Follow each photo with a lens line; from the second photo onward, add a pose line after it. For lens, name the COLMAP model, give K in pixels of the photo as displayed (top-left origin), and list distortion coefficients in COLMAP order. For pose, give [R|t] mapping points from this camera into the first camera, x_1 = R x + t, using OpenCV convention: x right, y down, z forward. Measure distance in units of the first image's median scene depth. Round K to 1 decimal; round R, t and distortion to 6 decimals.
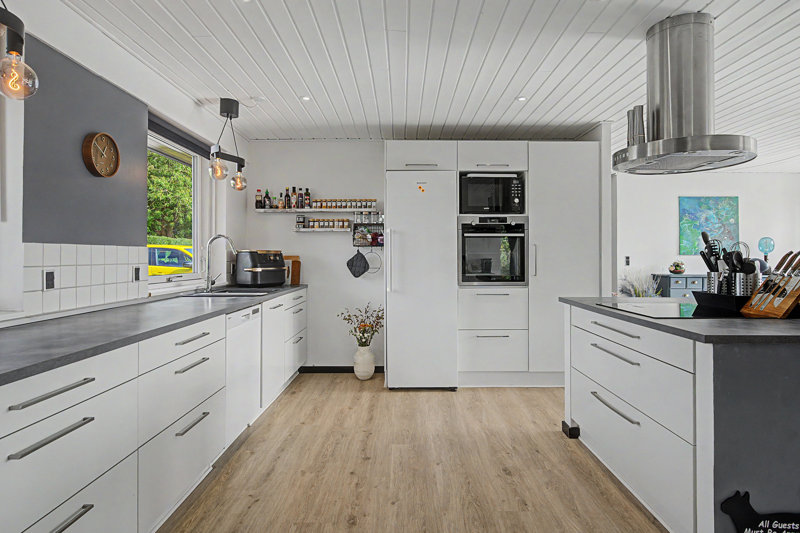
lens RADIAL K [[464.9, 0, 397.1], [0, 464.9, 253.7], [0, 0, 1]] dist [-0.000060, 0.004710]
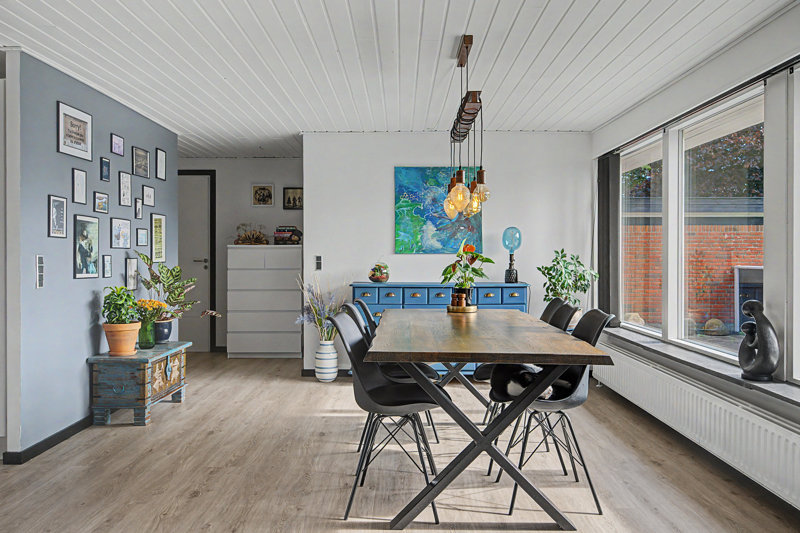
lens RADIAL K [[628.1, 0, 397.3], [0, 628.1, 255.4], [0, 0, 1]] dist [0.003137, 0.001064]
pose [[0.999983, -0.001626, -0.005688, 0.996750], [0.001681, 0.999951, 0.009760, -0.005962], [0.005672, -0.009770, 0.999936, 0.141275]]
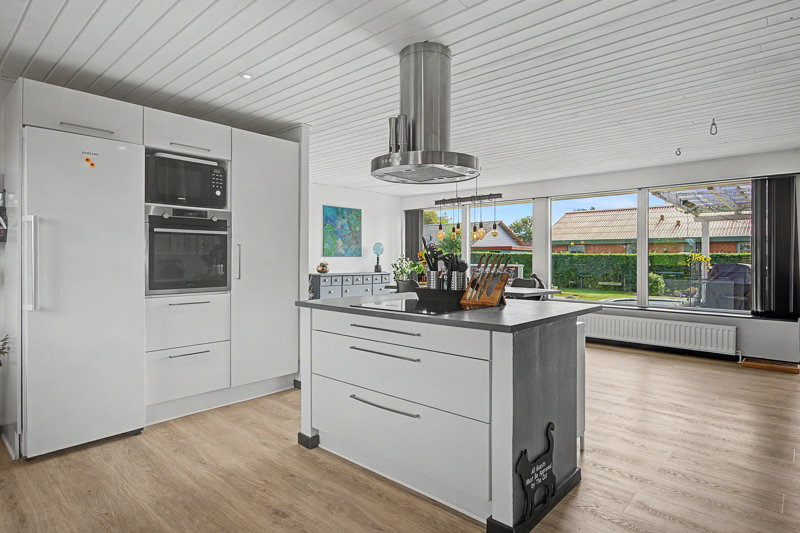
lens RADIAL K [[451.2, 0, 405.2], [0, 451.2, 257.1], [0, 0, 1]] dist [0.007274, 0.001268]
pose [[0.664018, 0.002589, 0.747712, -0.143142], [-0.005996, 0.999980, 0.001862, 0.001446], [-0.747693, -0.005720, 0.664020, 0.183363]]
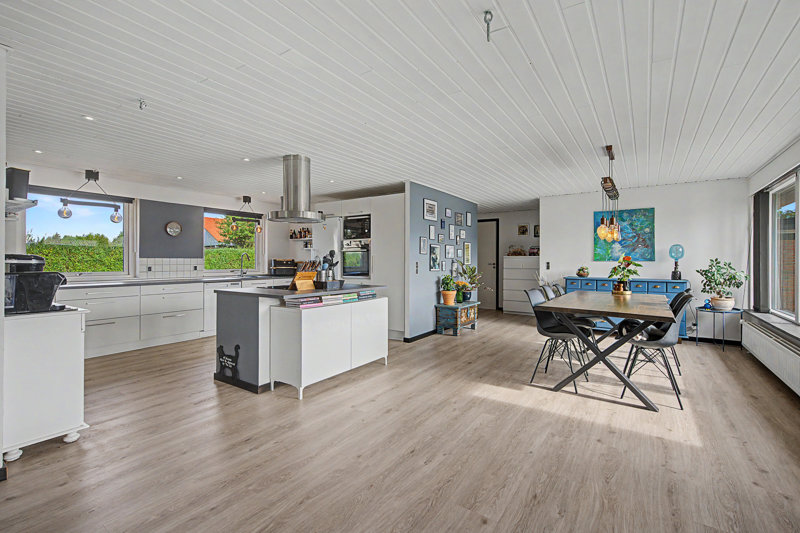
lens RADIAL K [[354.4, 0, 401.2], [0, 354.4, 262.4], [0, 0, 1]] dist [0.003425, -0.000432]
pose [[0.823463, 0.004666, -0.567351, 1.158817], [0.002634, 0.999924, 0.012047, -0.009434], [0.567364, -0.011414, 0.823388, -0.042736]]
